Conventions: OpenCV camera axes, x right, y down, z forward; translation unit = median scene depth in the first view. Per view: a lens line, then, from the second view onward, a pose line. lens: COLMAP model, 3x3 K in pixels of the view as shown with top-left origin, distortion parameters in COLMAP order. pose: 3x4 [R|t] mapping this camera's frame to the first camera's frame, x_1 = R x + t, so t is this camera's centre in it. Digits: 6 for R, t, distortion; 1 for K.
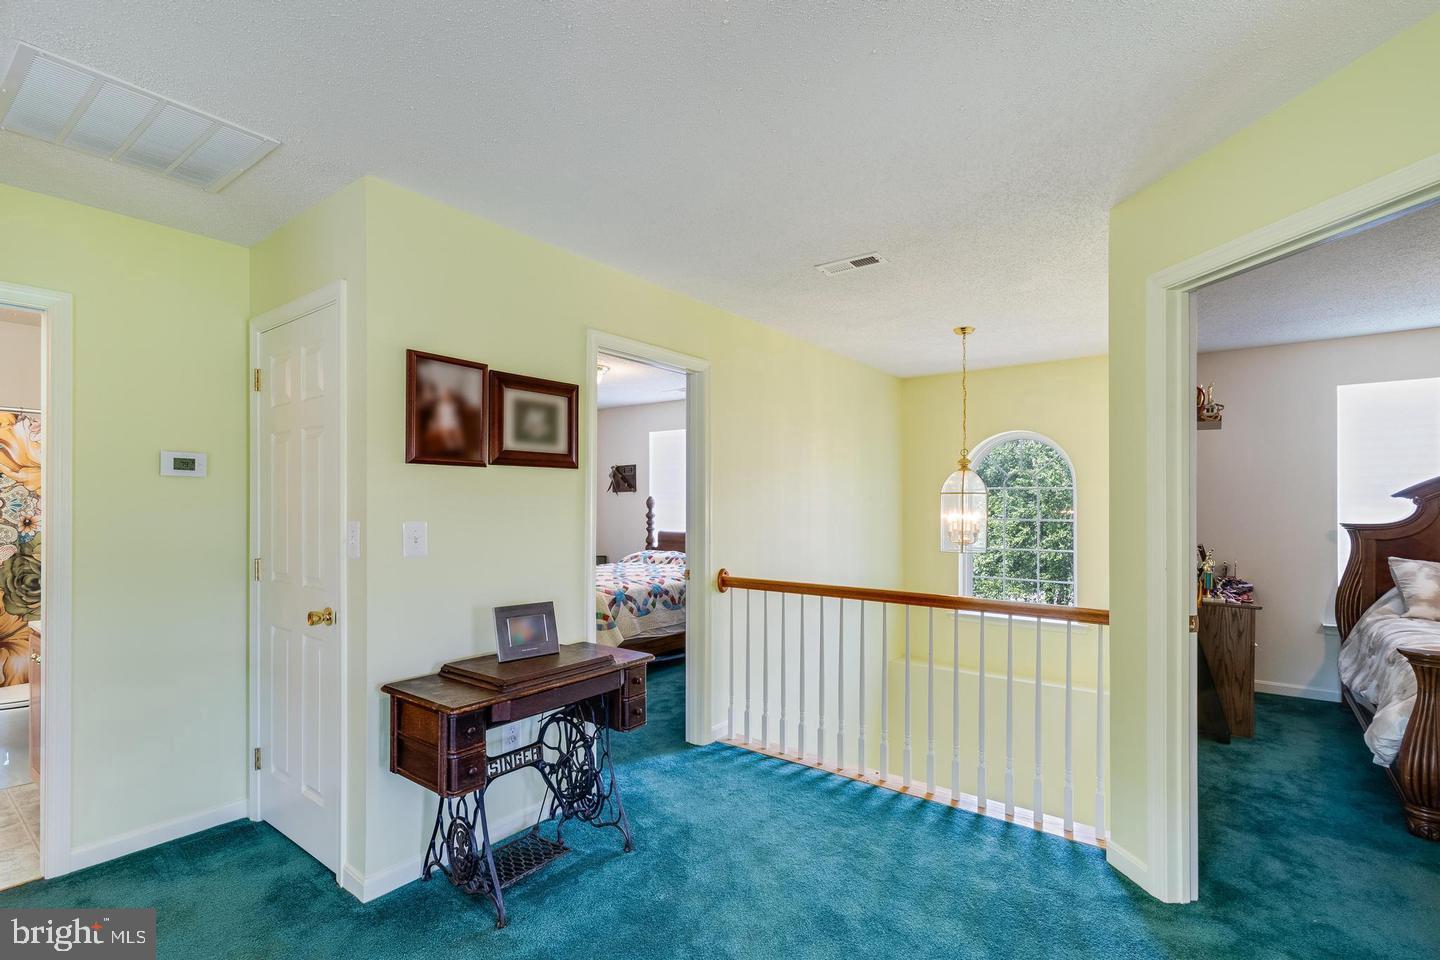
lens RADIAL K [[677.2, 0, 720.5], [0, 677.2, 491.1], [0, 0, 1]] dist [0.006480, -0.001655]
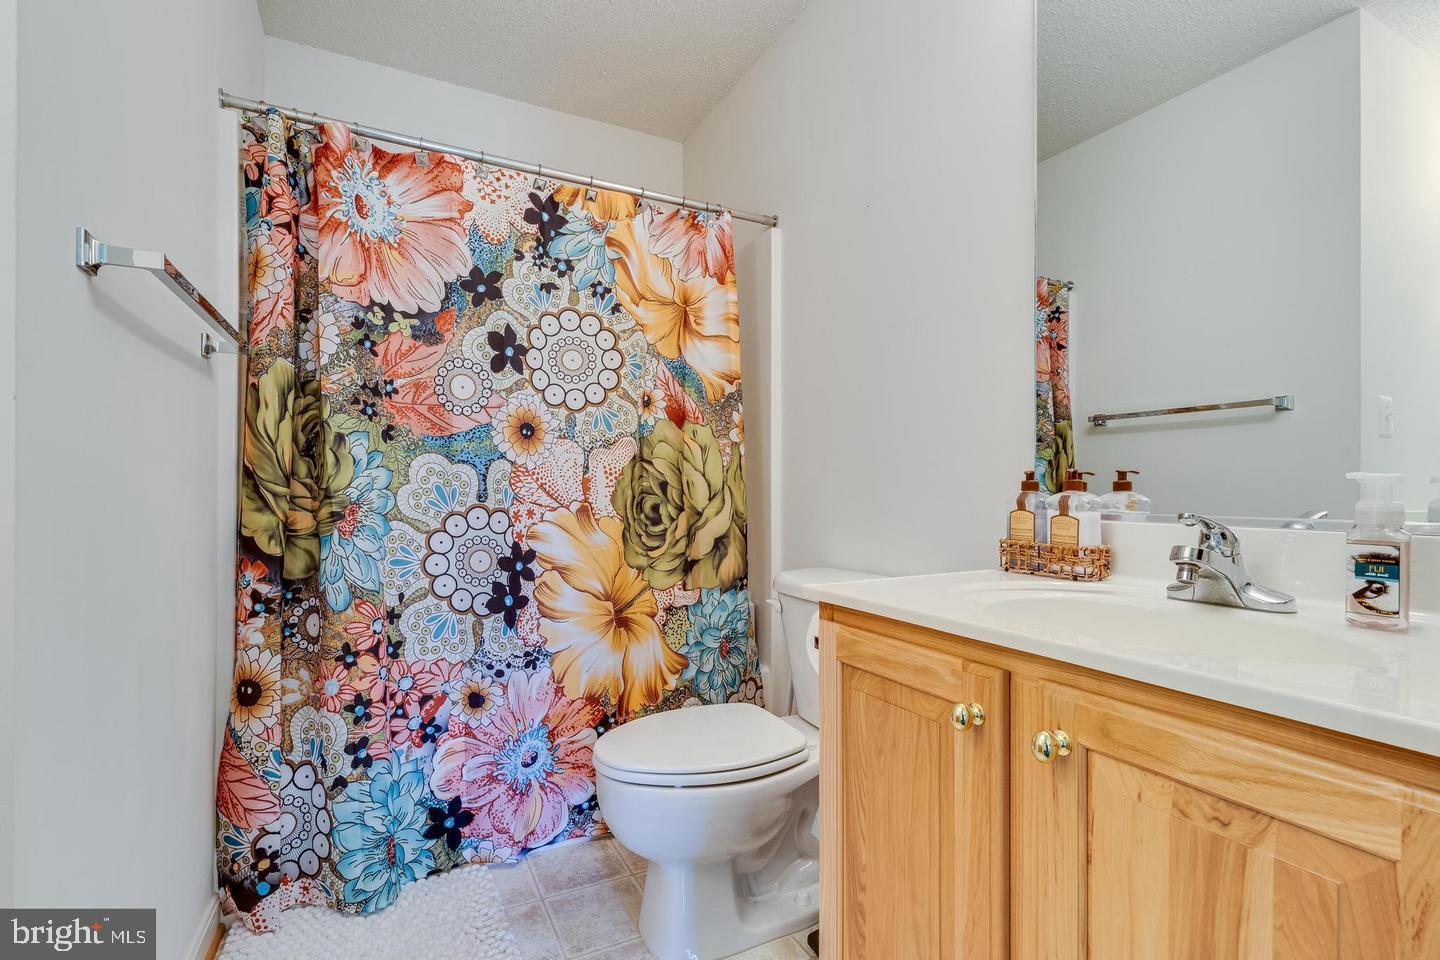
lens RADIAL K [[677.2, 0, 720.9], [0, 677.2, 480.0], [0, 0, 1]] dist [0.006480, -0.001655]
pose [[0.903218, -0.001554, -0.429180, -0.734570], [0.001608, 0.999999, -0.000238, 0.110853], [0.429180, -0.000475, 0.903219, 0.535763]]
